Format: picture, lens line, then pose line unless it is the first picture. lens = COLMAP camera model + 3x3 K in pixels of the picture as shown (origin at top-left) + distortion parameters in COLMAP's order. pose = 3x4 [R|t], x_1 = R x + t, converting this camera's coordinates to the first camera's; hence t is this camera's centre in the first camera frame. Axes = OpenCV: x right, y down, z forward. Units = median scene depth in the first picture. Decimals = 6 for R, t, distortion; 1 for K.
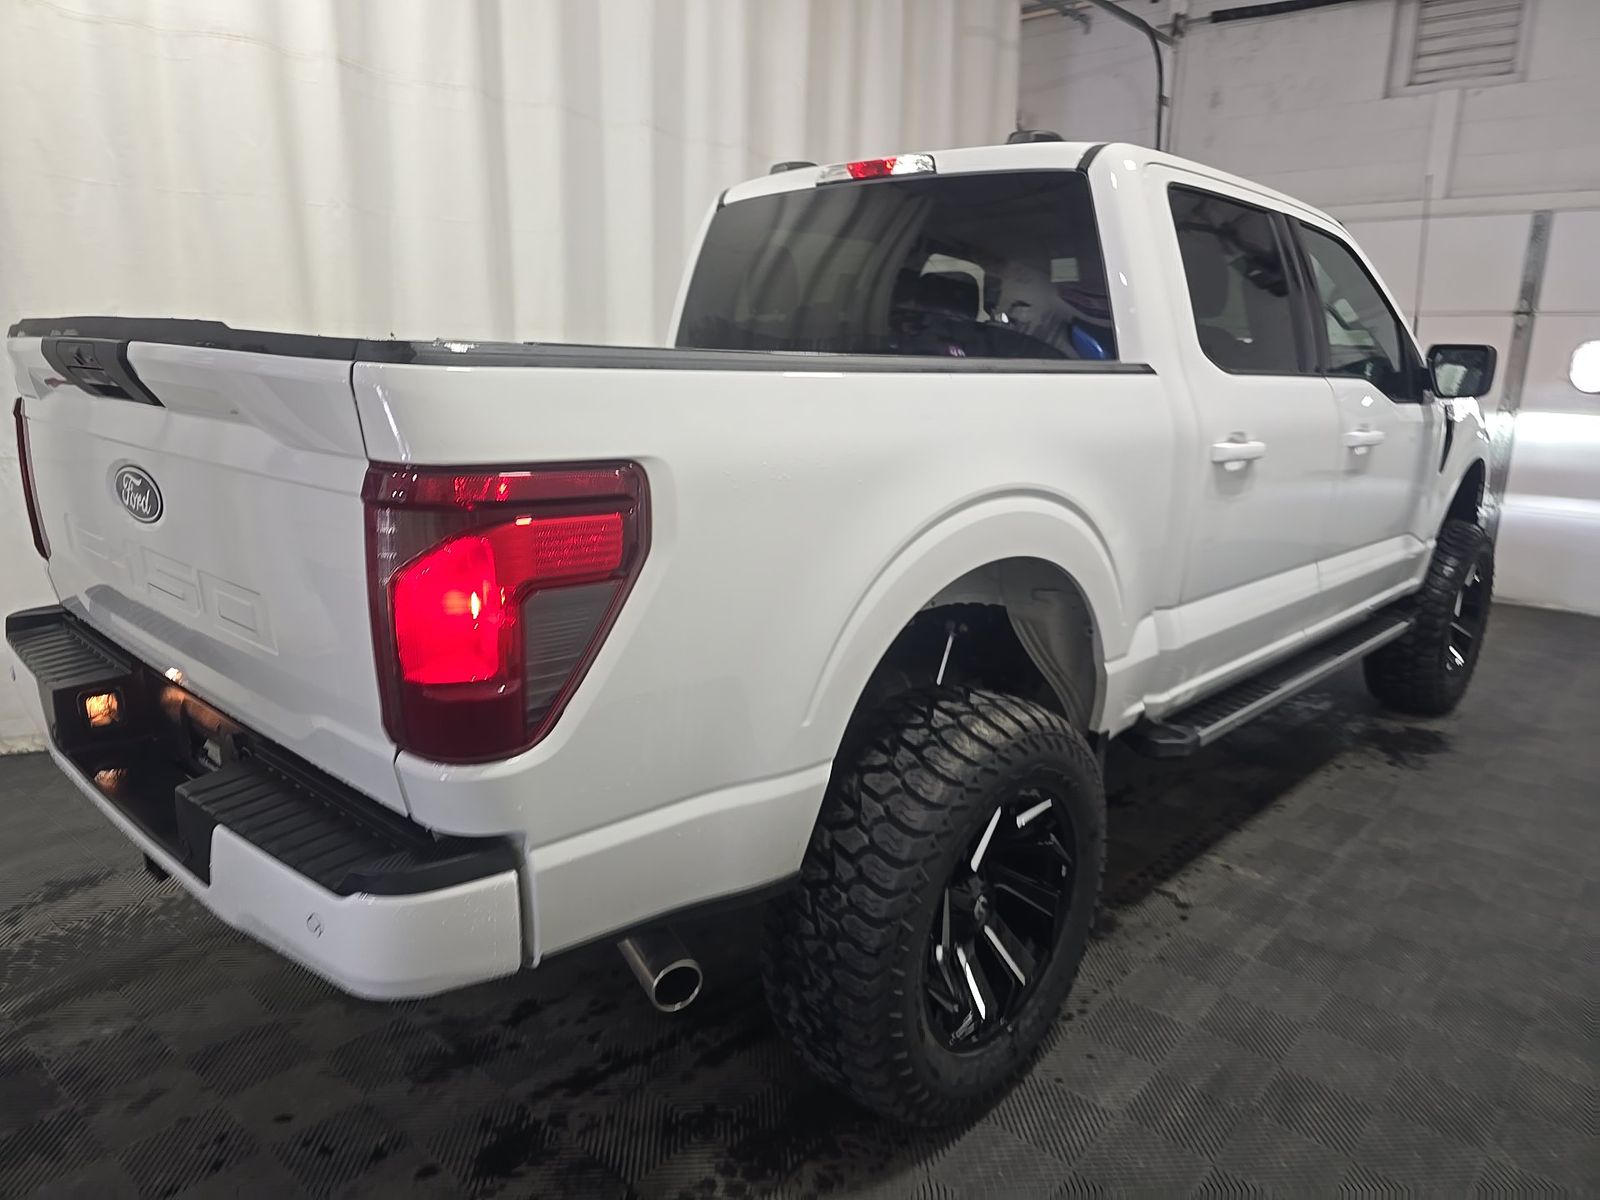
lens RADIAL K [[1096.2, 0, 836.5], [0, 1096.2, 602.0], [0, 0, 1]] dist [0.062530, -0.050523]
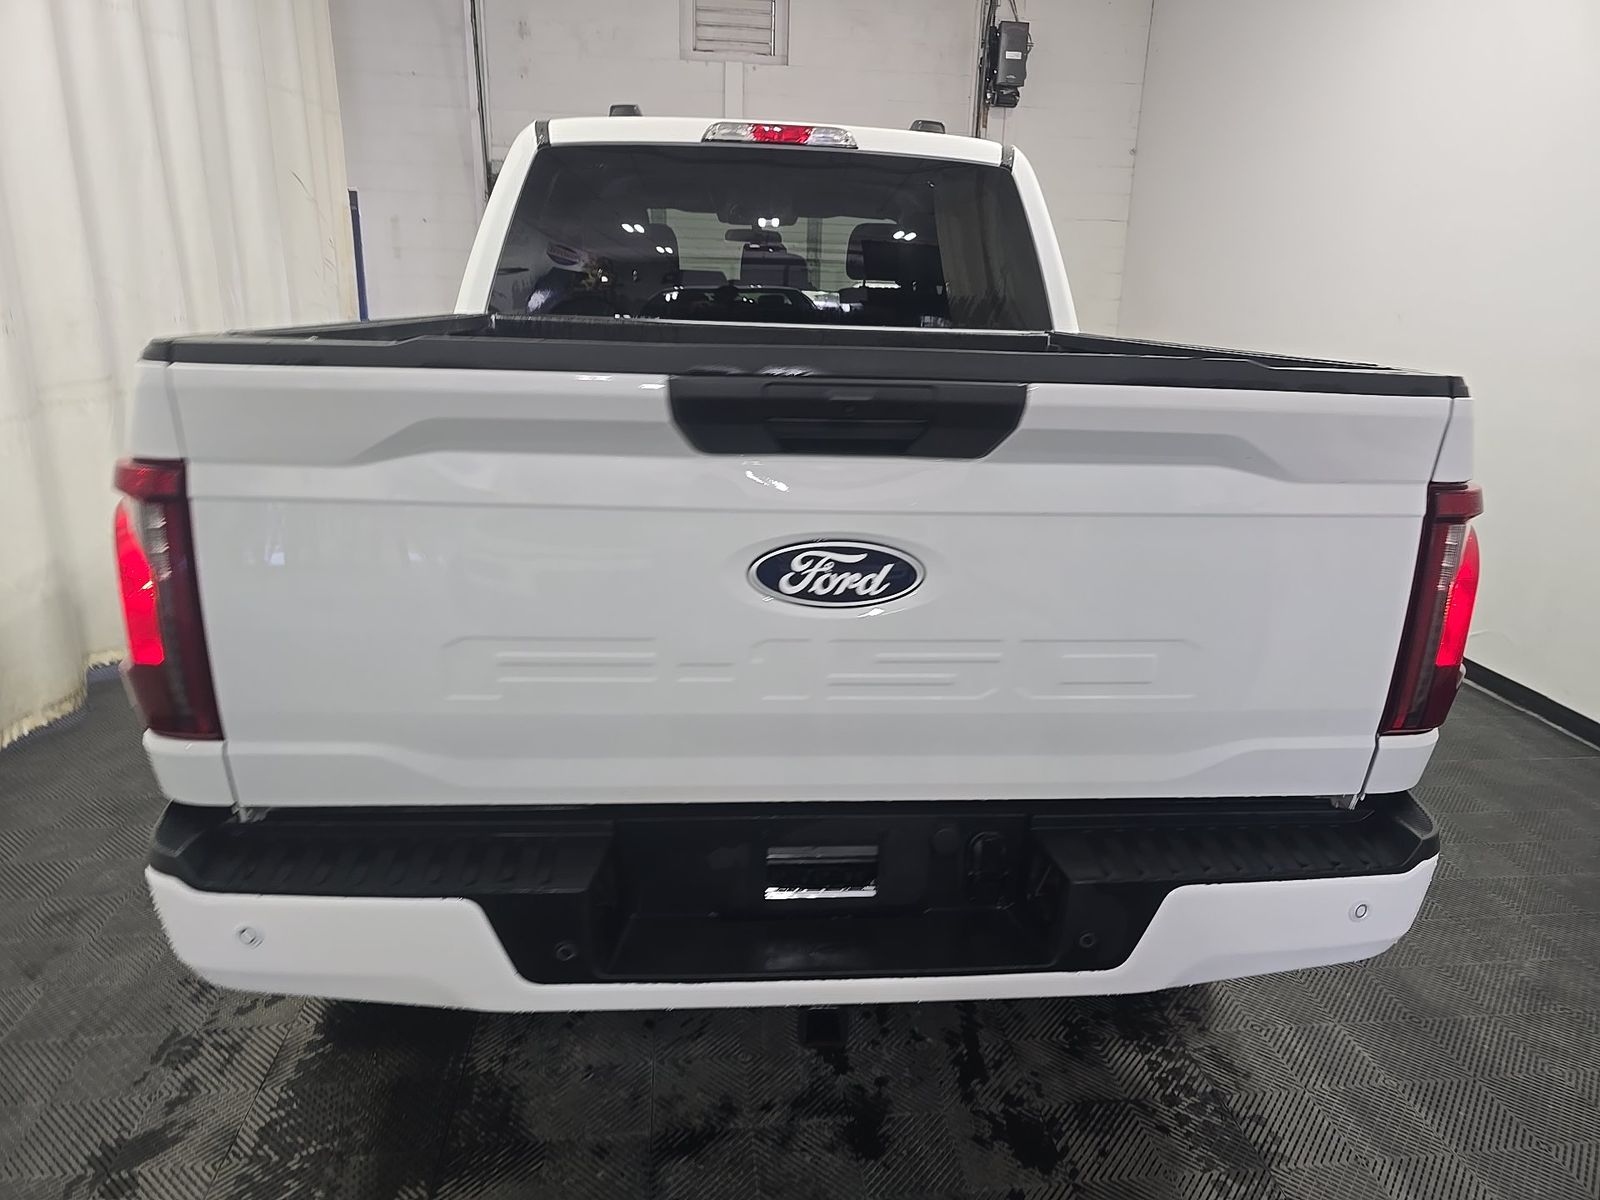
lens RADIAL K [[1096.2, 0, 836.5], [0, 1096.2, 602.0], [0, 0, 1]] dist [0.062530, -0.050523]
pose [[0.663485, -0.206475, 0.719136, -0.711323], [0.151020, 0.978342, 0.141564, -0.112131], [-0.732790, 0.014678, 0.680297, 0.290236]]
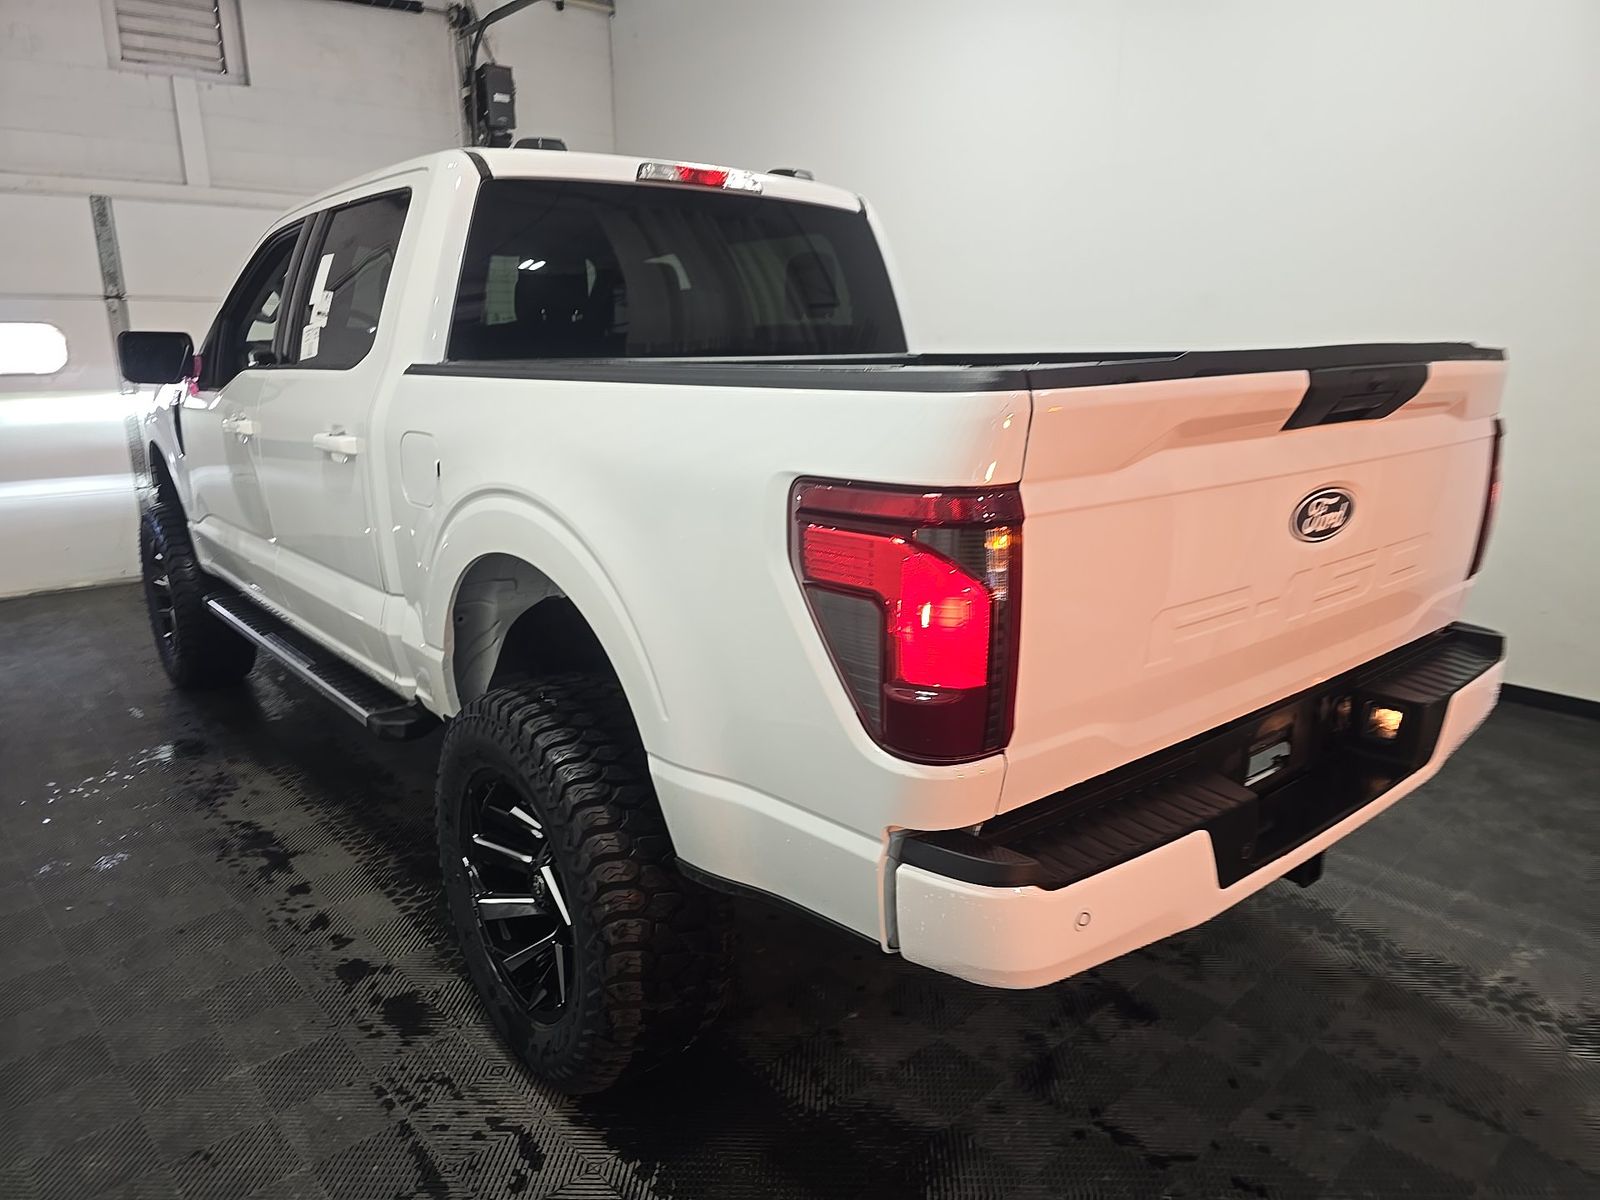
lens RADIAL K [[1096.2, 0, 836.5], [0, 1096.2, 602.0], [0, 0, 1]] dist [0.062530, -0.050523]
pose [[0.107085, -0.255325, 0.960907, -1.008352], [0.234450, 0.945695, 0.225155, -0.214162], [-0.966212, 0.201174, 0.161131, 0.773358]]
